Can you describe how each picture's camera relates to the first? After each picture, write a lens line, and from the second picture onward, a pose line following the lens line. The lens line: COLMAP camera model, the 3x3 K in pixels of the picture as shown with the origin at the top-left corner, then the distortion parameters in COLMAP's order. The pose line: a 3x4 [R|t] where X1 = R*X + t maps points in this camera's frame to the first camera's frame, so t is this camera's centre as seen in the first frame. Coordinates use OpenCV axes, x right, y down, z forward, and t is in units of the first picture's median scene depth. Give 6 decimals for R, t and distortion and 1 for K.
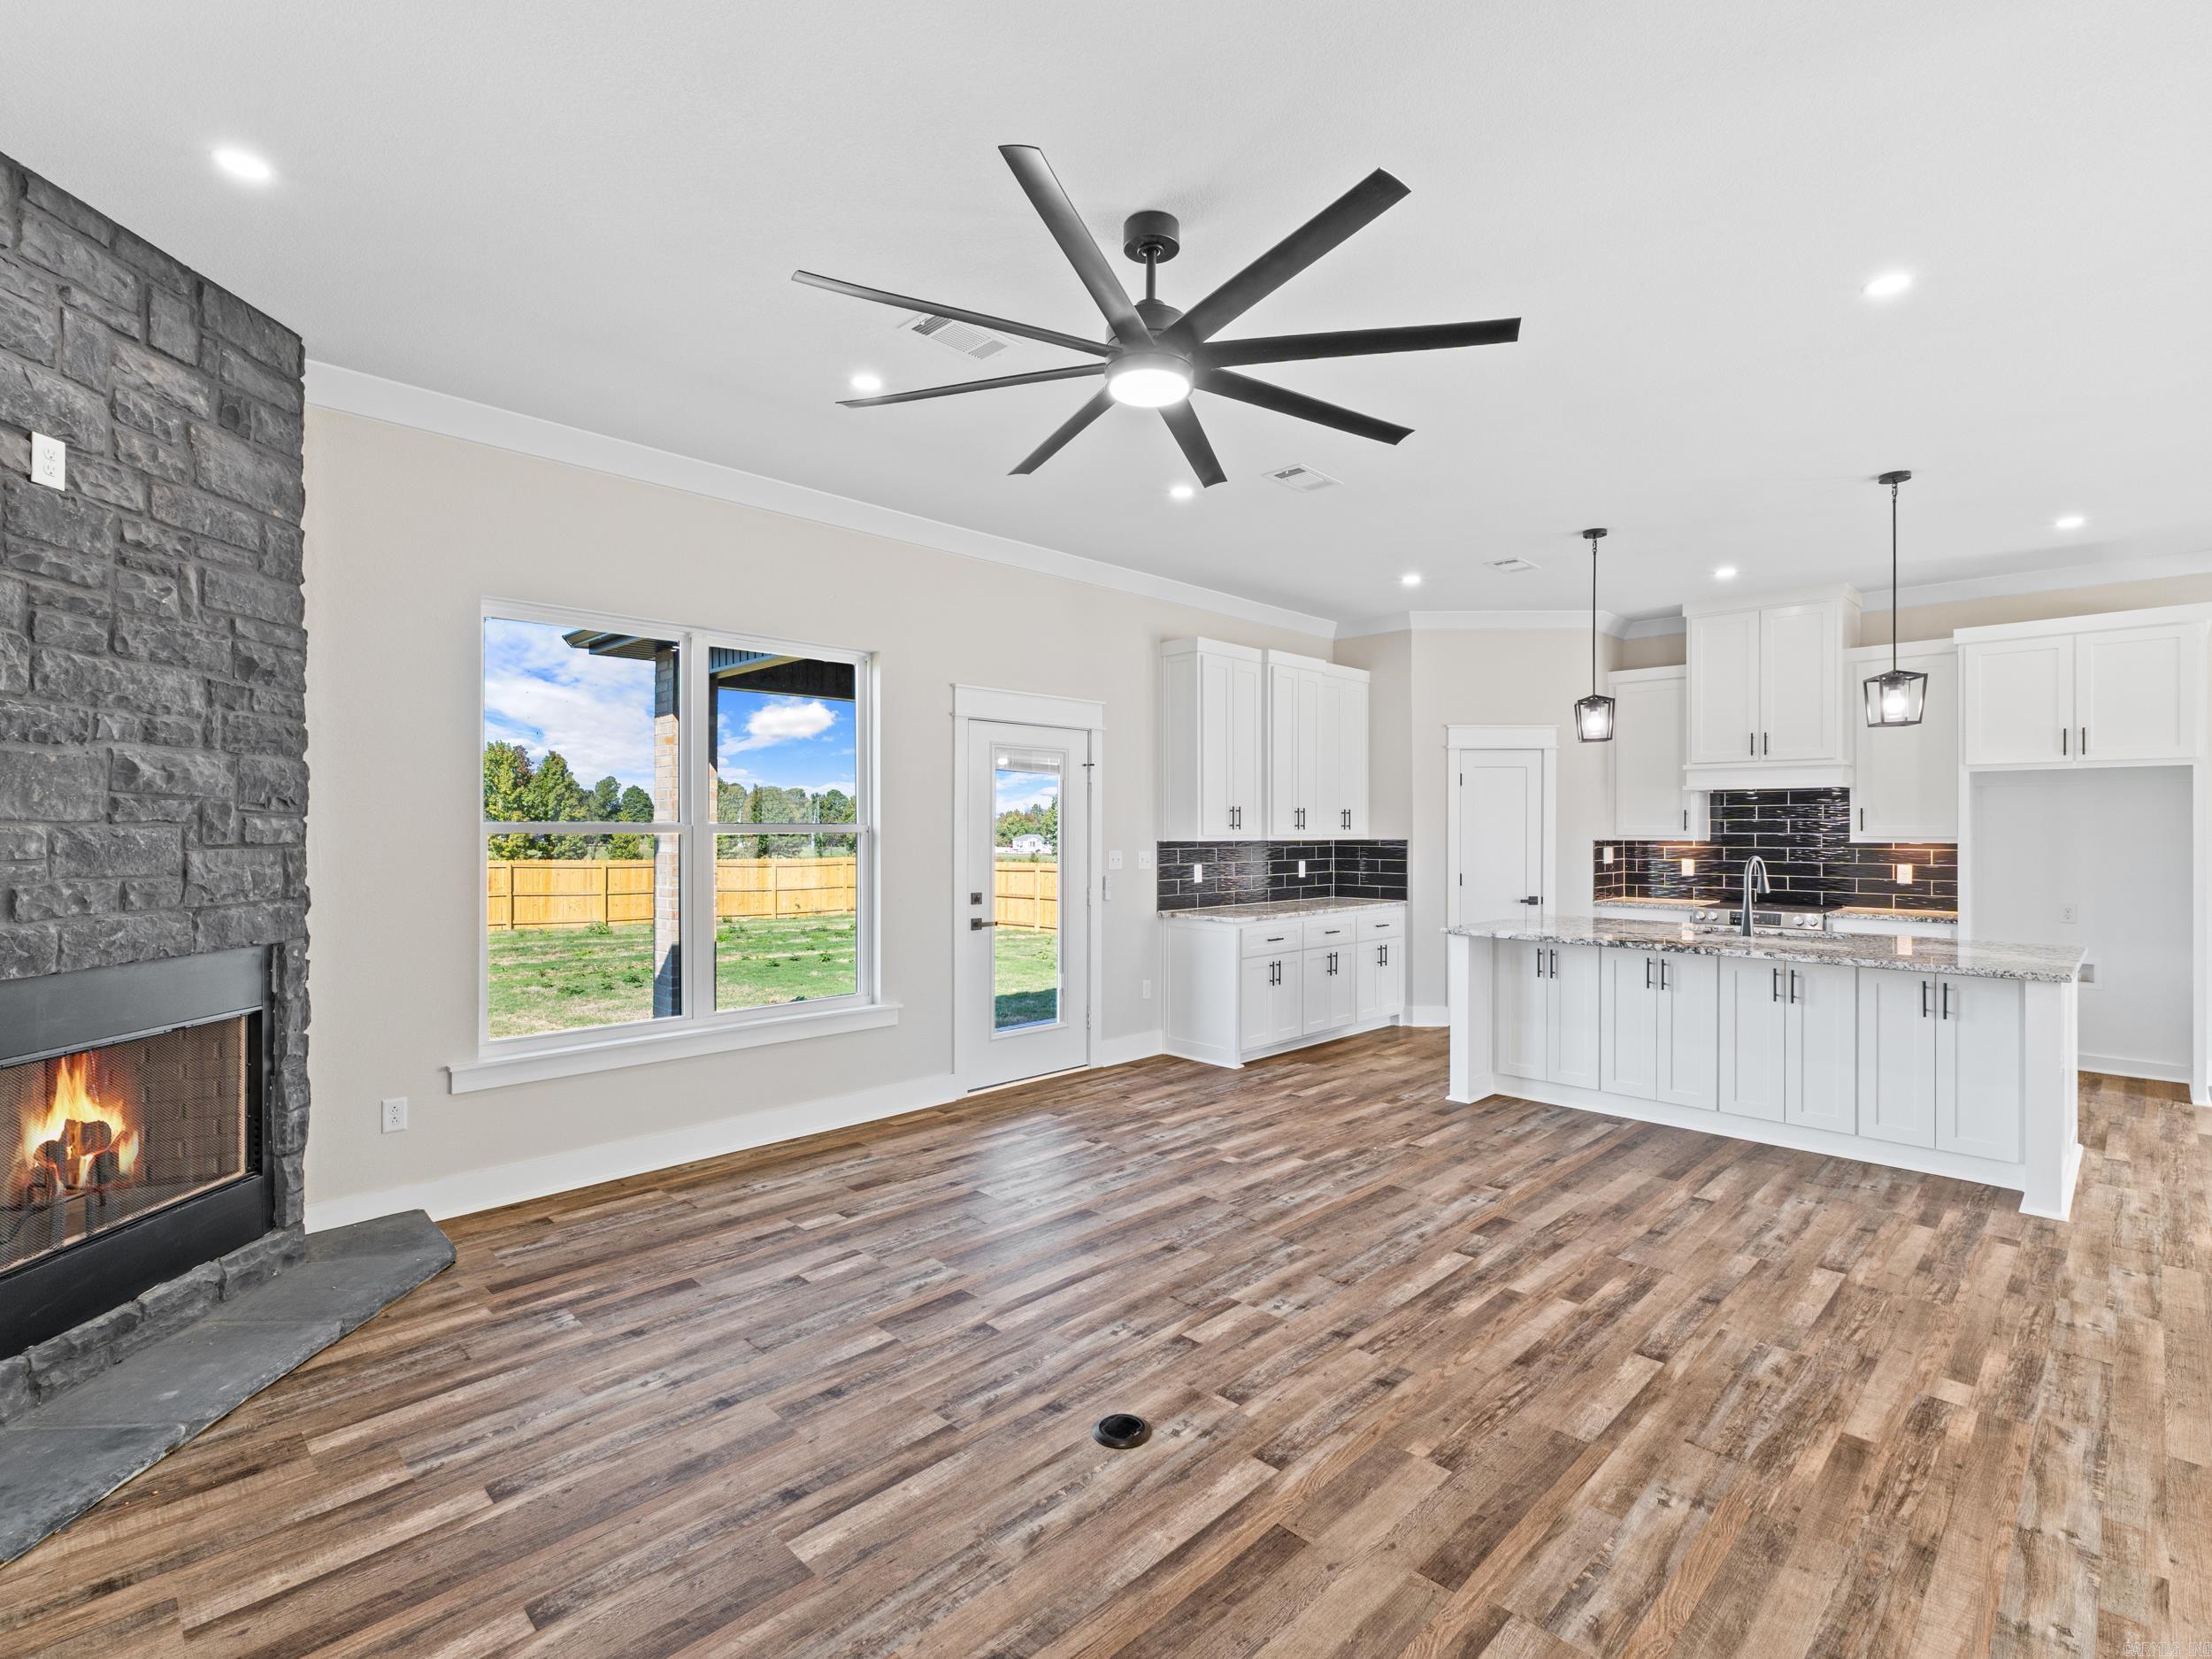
lens RADIAL K [[1045.1, 0, 1110.0], [0, 1045.1, 829.4], [0, 0, 1]] dist [0.005171, -0.000569]
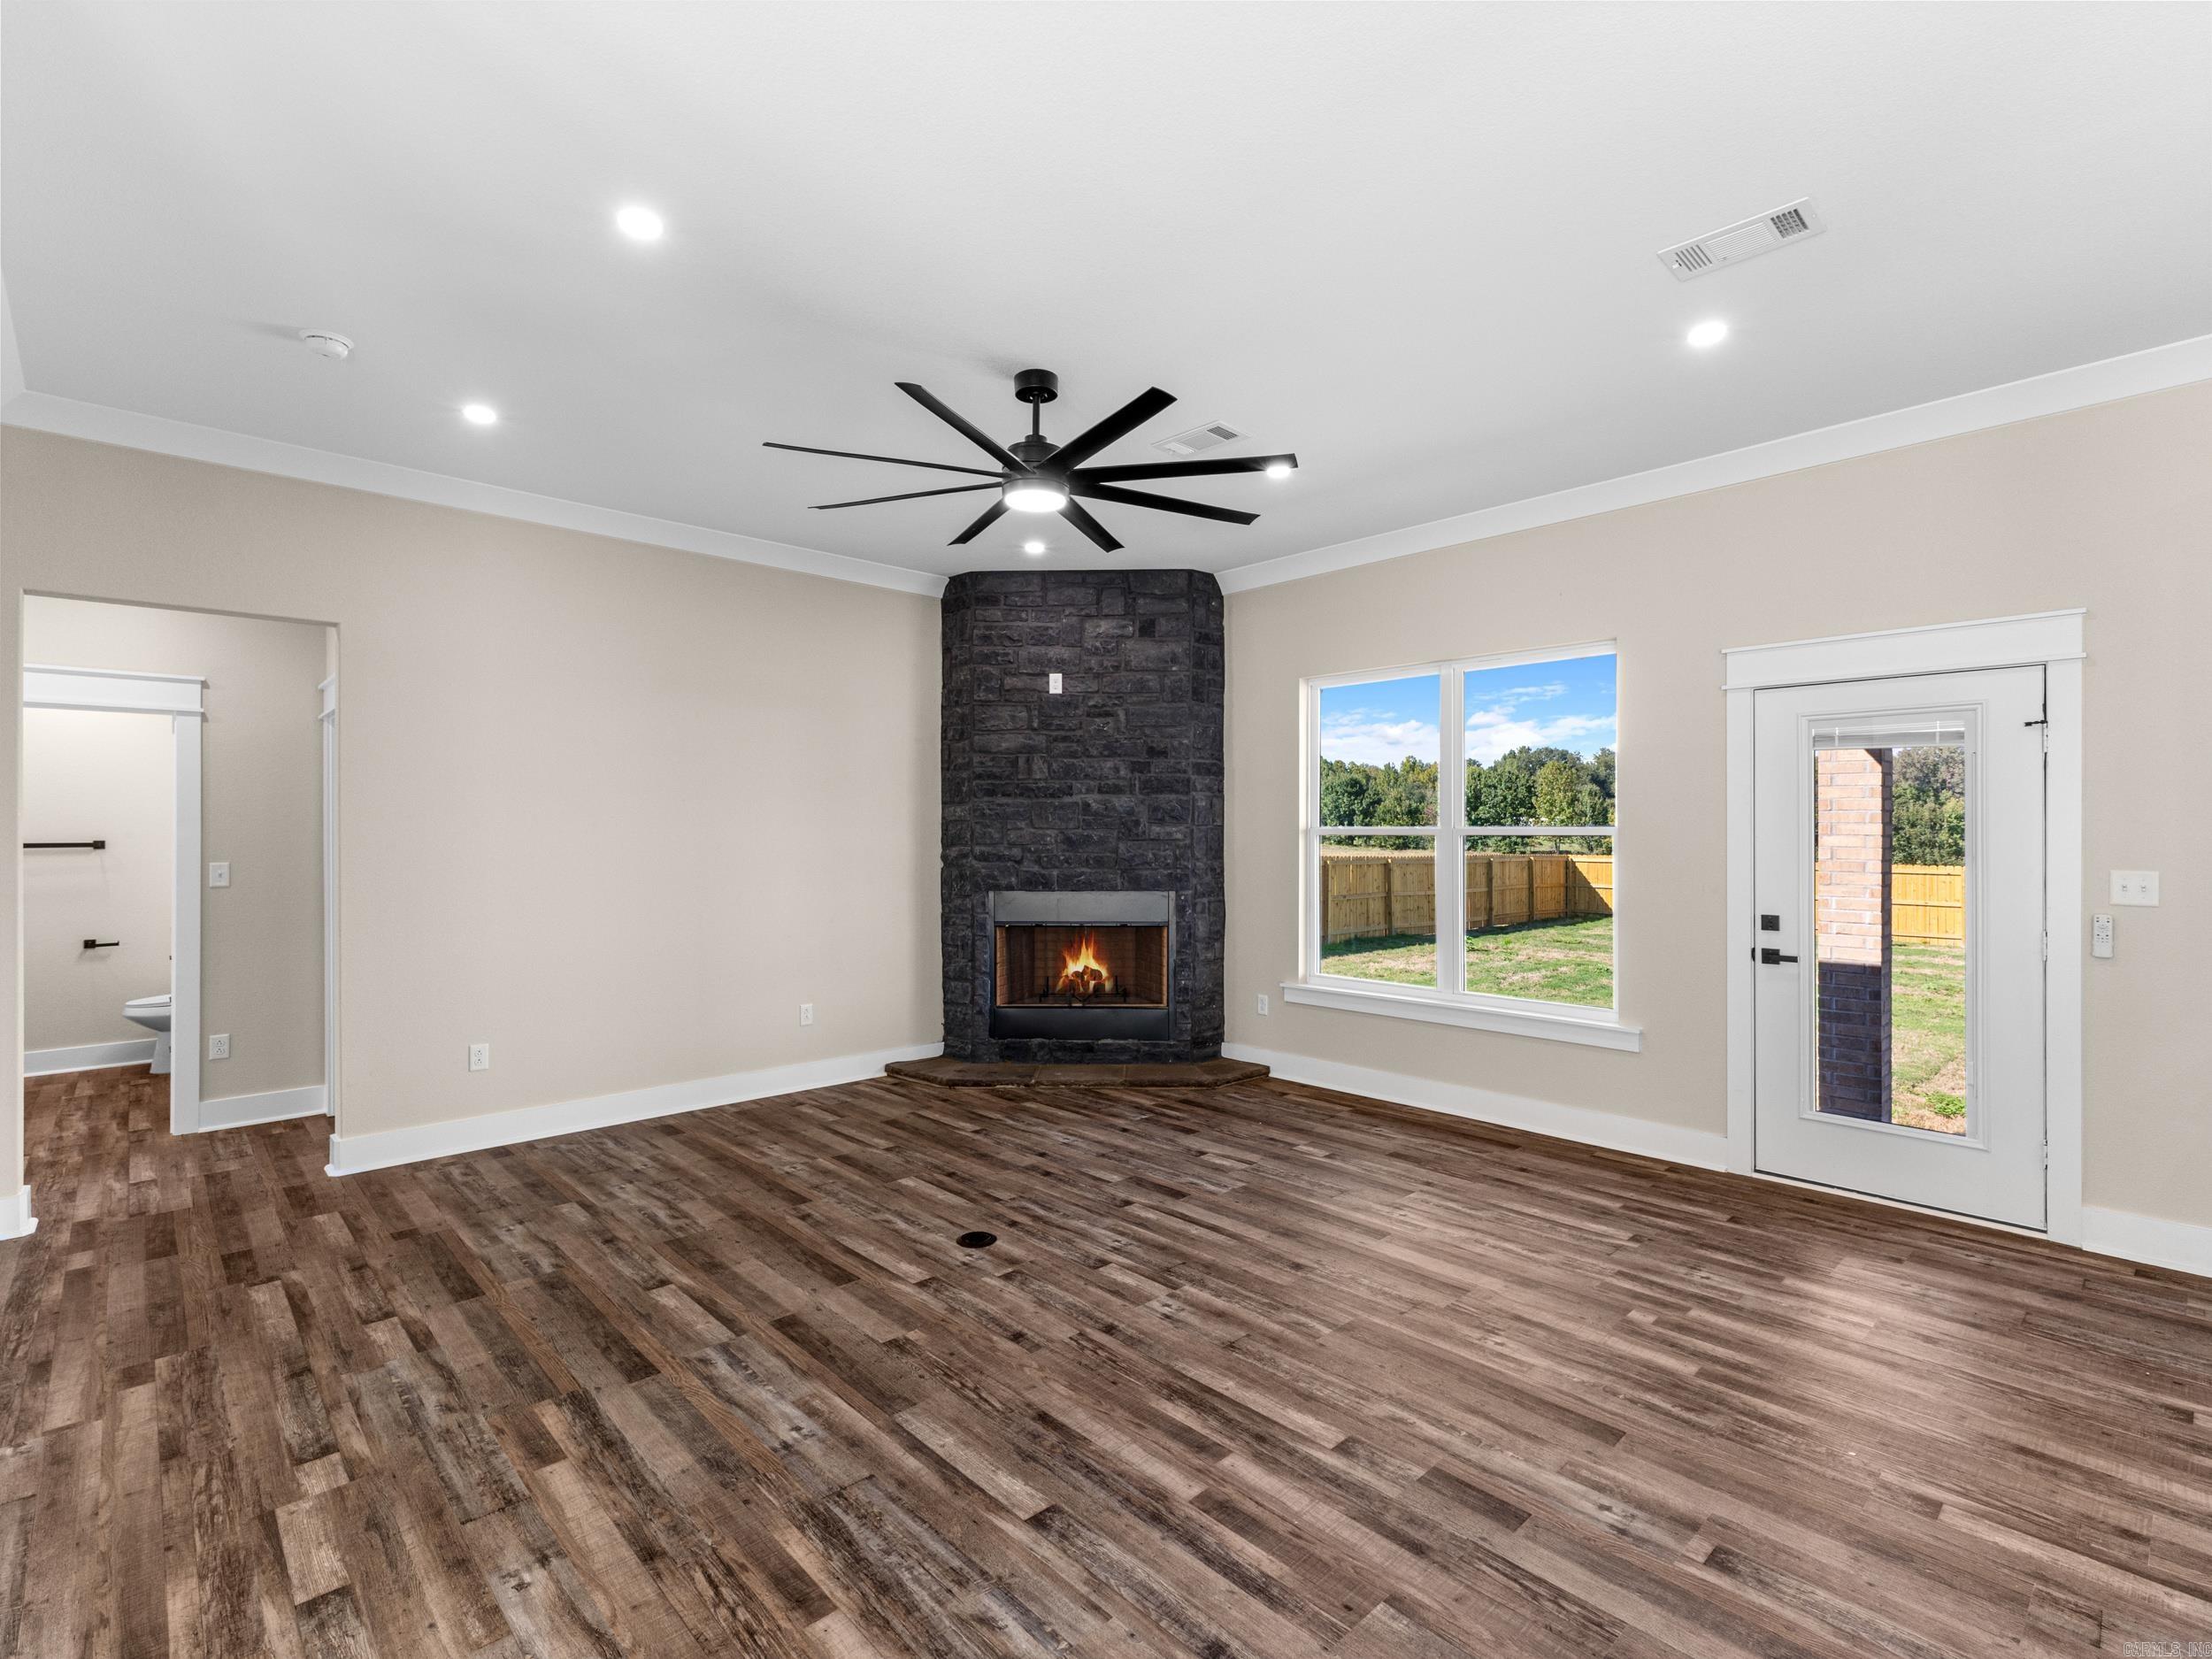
lens RADIAL K [[1045.1, 0, 1107.2], [0, 1045.1, 831.5], [0, 0, 1]] dist [0.005171, -0.000569]
pose [[-0.036258, -0.001854, -0.999341, 1.174280], [-0.000640, 0.999998, -0.001832, 0.002804], [0.999342, 0.000573, -0.036259, 0.983676]]
